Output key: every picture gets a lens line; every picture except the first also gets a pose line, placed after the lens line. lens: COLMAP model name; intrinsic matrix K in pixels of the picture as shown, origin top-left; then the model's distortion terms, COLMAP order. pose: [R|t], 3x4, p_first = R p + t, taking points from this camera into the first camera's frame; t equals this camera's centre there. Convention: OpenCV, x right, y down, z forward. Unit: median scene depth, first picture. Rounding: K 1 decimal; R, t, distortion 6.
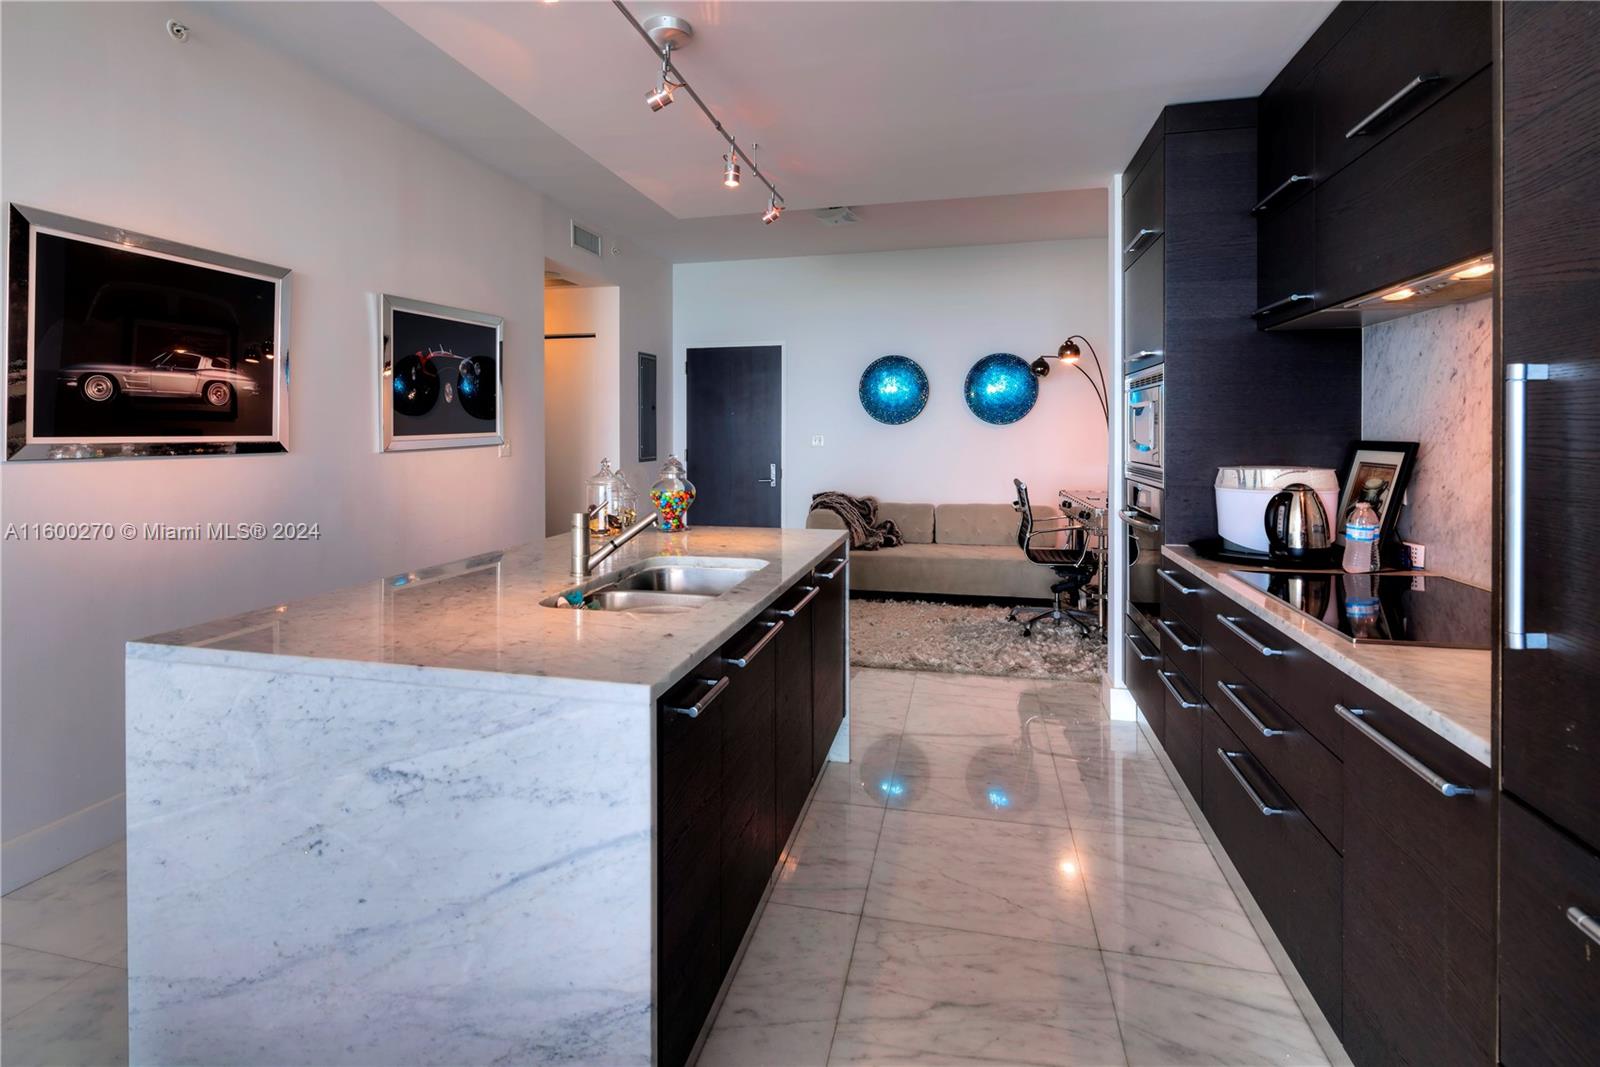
lens RADIAL K [[778.5, 0, 773.9], [0, 778.5, 437.2], [0, 0, 1]] dist [0.007729, -0.004530]
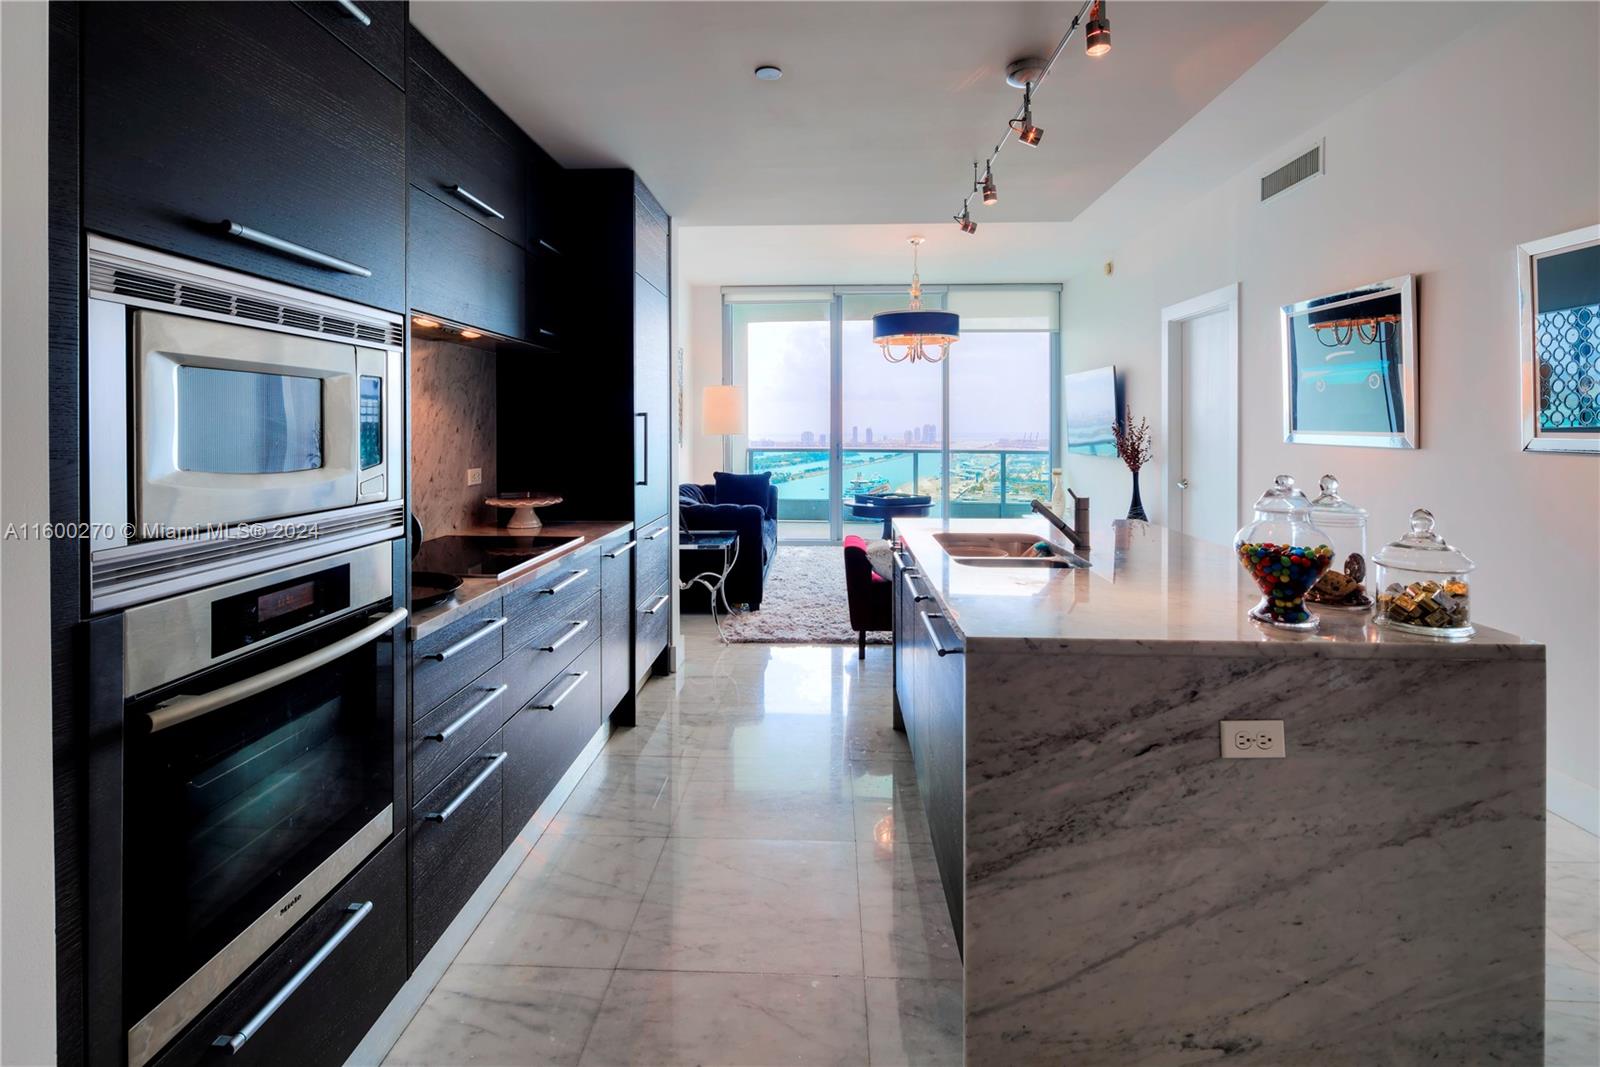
lens RADIAL K [[778.5, 0, 799.5], [0, 778.5, 427.4], [0, 0, 1]] dist [0.007729, -0.004530]
pose [[-0.978625, 0.003678, -0.205621, 0.330092], [0.001635, 0.999948, 0.010105, -0.018088], [0.205647, 0.009553, -0.978580, 1.603953]]
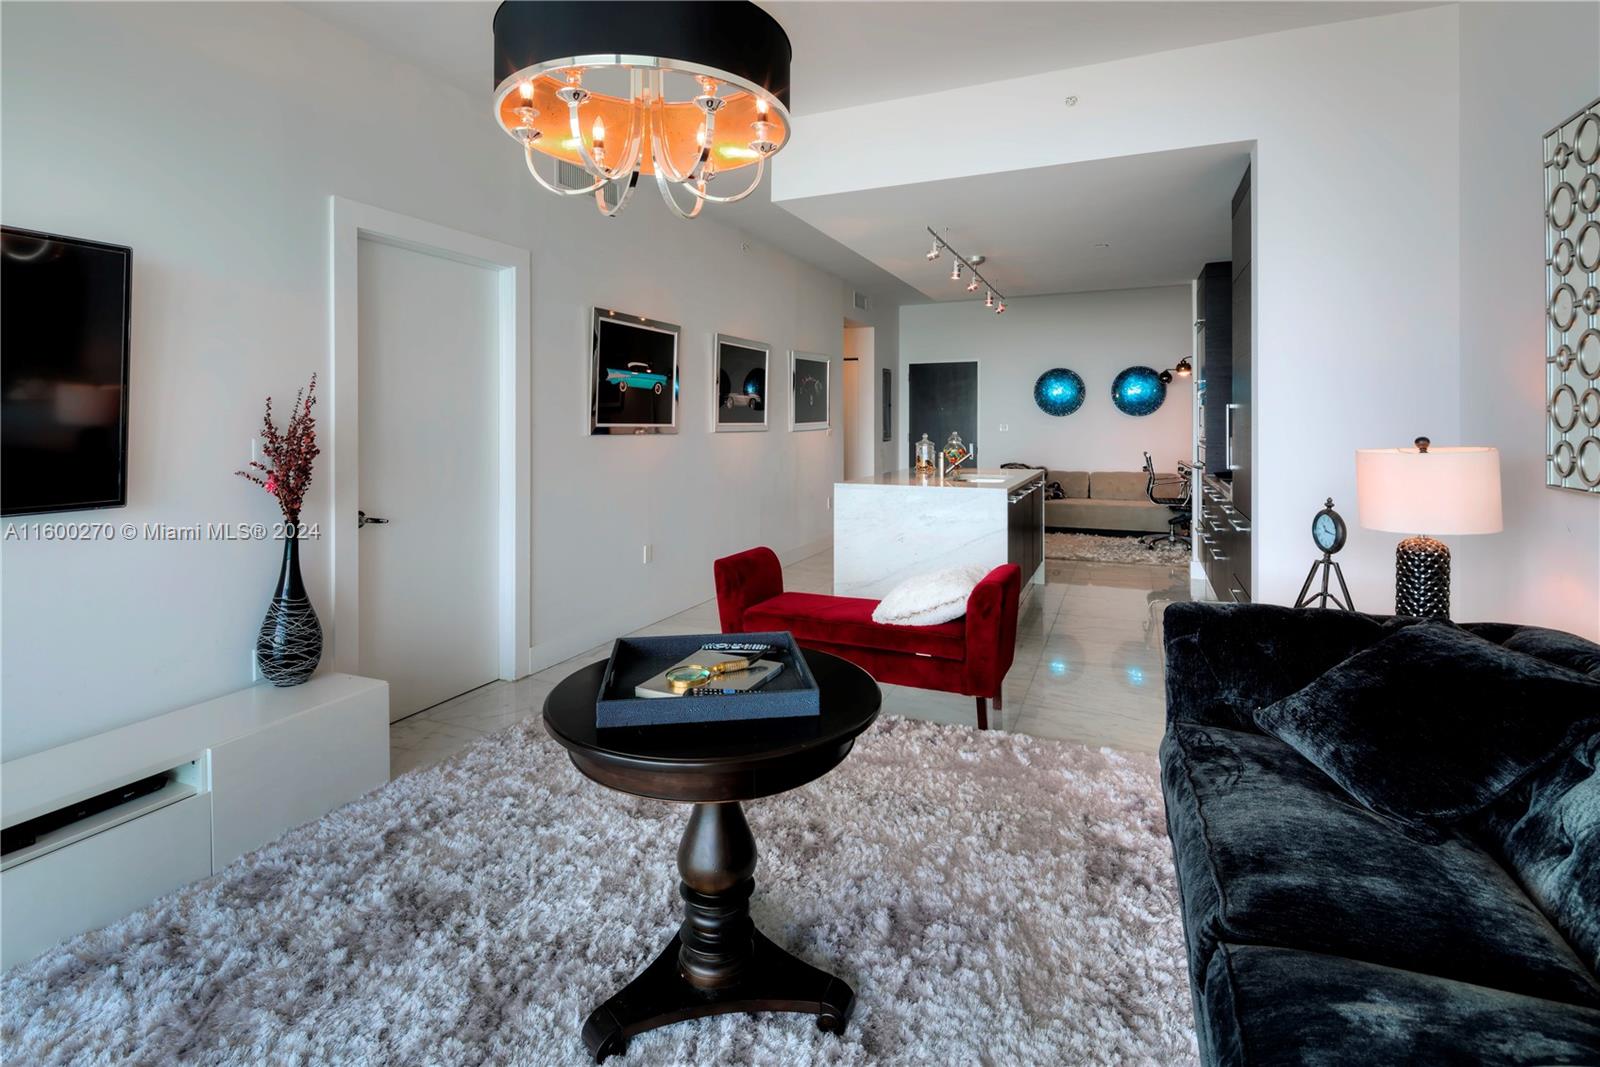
lens RADIAL K [[778.5, 0, 792.6], [0, 778.5, 428.6], [0, 0, 1]] dist [0.007729, -0.004530]
pose [[0.986837, 0.000163, -0.161720, -0.240648], [-0.000128, 1.000000, 0.000224, 0.013984], [0.161720, -0.000200, 0.986837, -1.199380]]
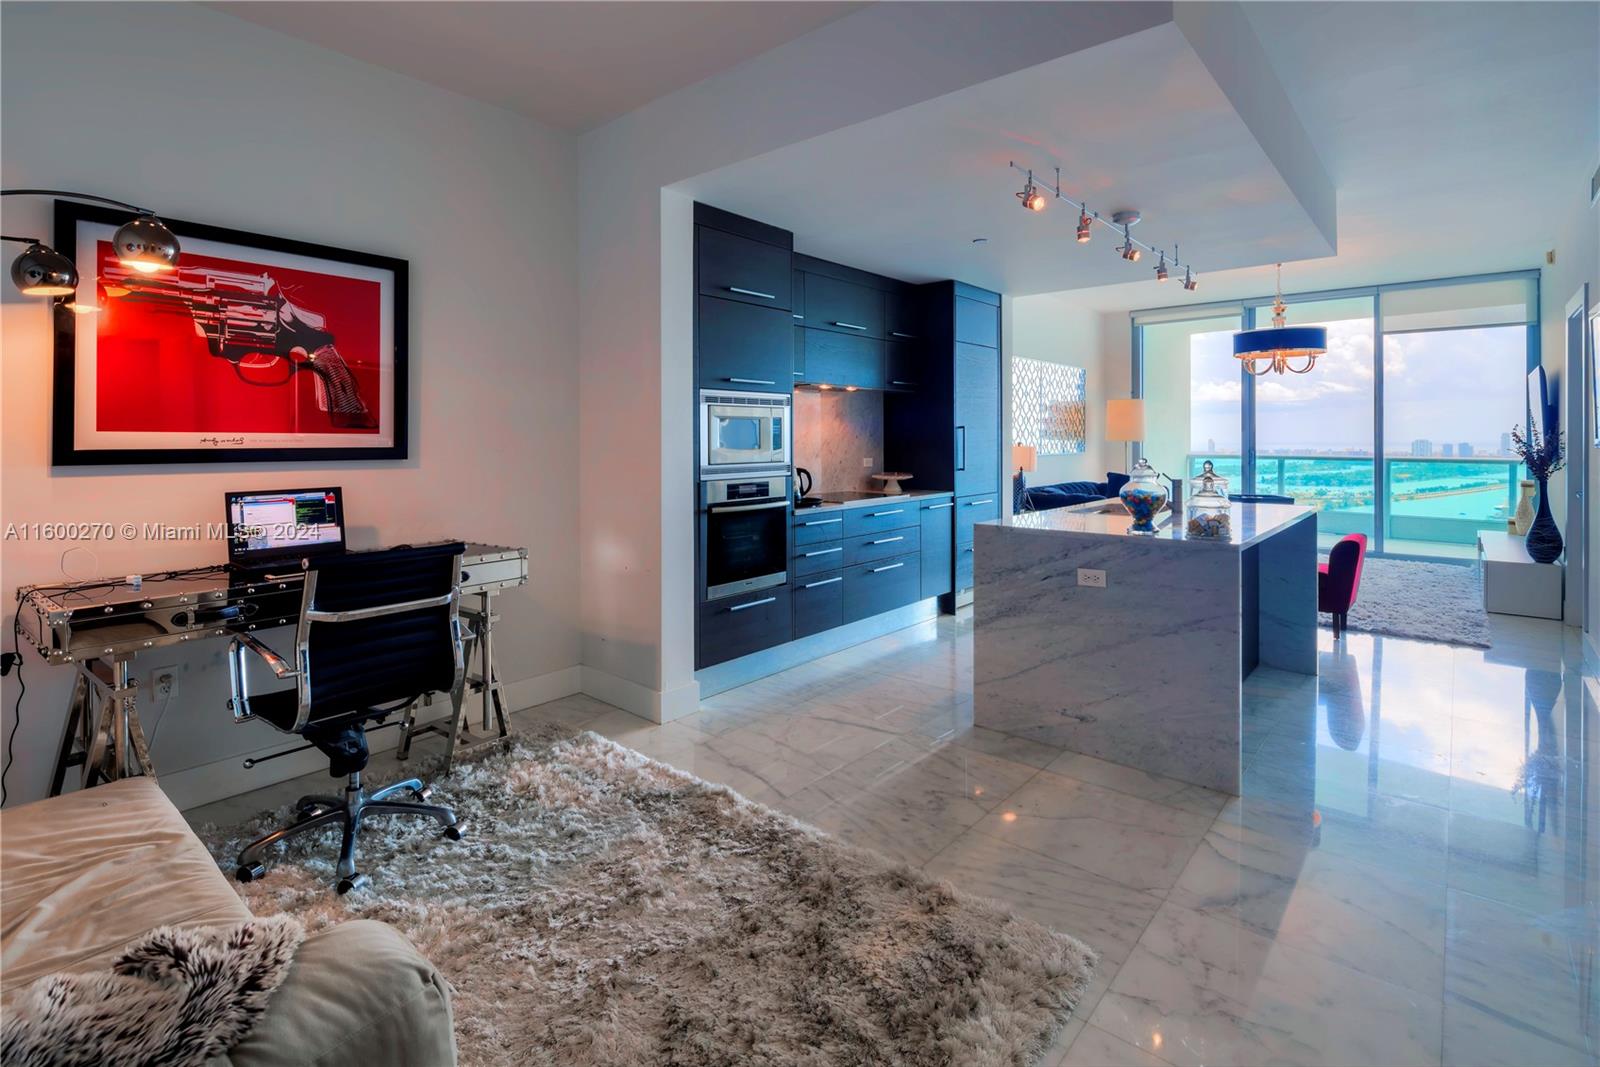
lens RADIAL K [[778.5, 0, 786.7], [0, 778.5, 439.0], [0, 0, 1]] dist [0.007729, -0.004530]
pose [[-0.891592, 0.005786, 0.452802, -0.192563], [0.011147, 0.999896, 0.009173, -0.020016], [-0.452702, 0.013226, -0.891564, 2.361192]]
